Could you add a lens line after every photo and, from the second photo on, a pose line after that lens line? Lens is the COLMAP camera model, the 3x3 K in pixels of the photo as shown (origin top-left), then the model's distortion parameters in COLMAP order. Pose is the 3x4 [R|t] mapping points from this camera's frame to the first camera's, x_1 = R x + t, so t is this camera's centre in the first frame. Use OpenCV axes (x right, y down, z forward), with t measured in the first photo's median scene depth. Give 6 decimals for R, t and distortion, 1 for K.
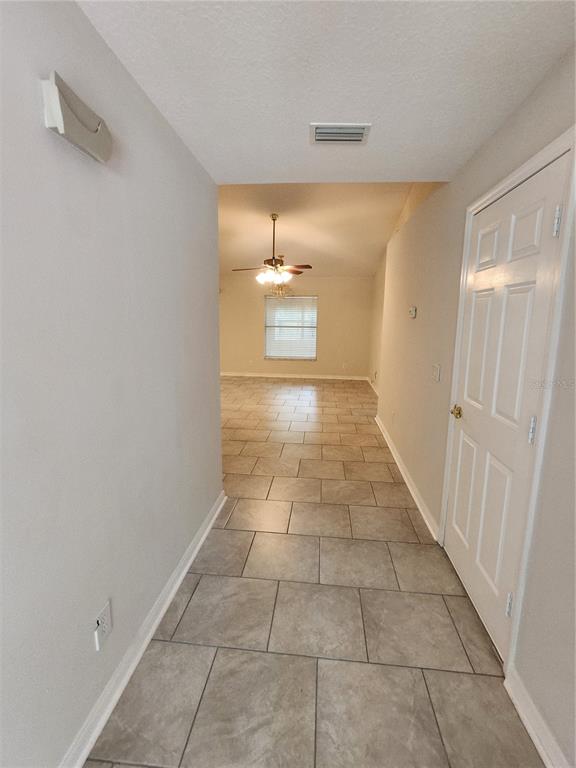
lens RADIAL K [[360.7, 0, 288.8], [0, 360.7, 380.9], [0, 0, 1]] dist [-0.013030, 0.000887]
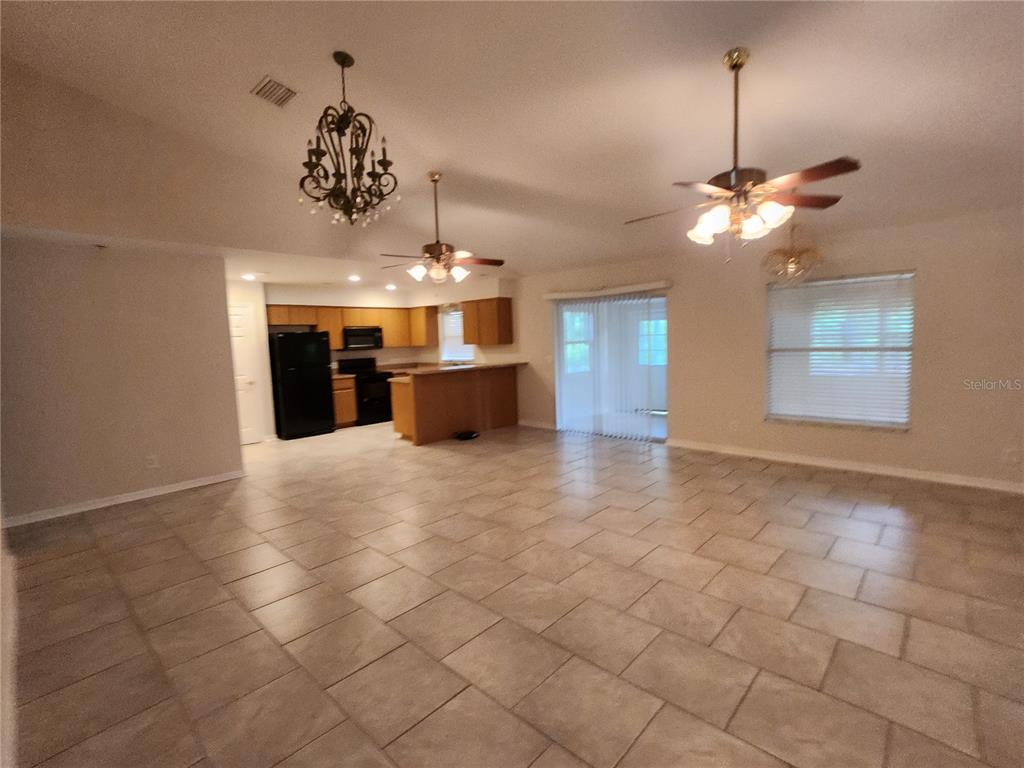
lens RADIAL K [[481.0, 0, 509.2], [0, 481.0, 382.2], [0, 0, 1]] dist [-0.013030, 0.000887]
pose [[0.790627, 0.011116, -0.612197, 0.049828], [-0.060906, 0.996304, -0.060567, -0.053303], [0.609262, 0.085172, 0.788382, 0.322913]]
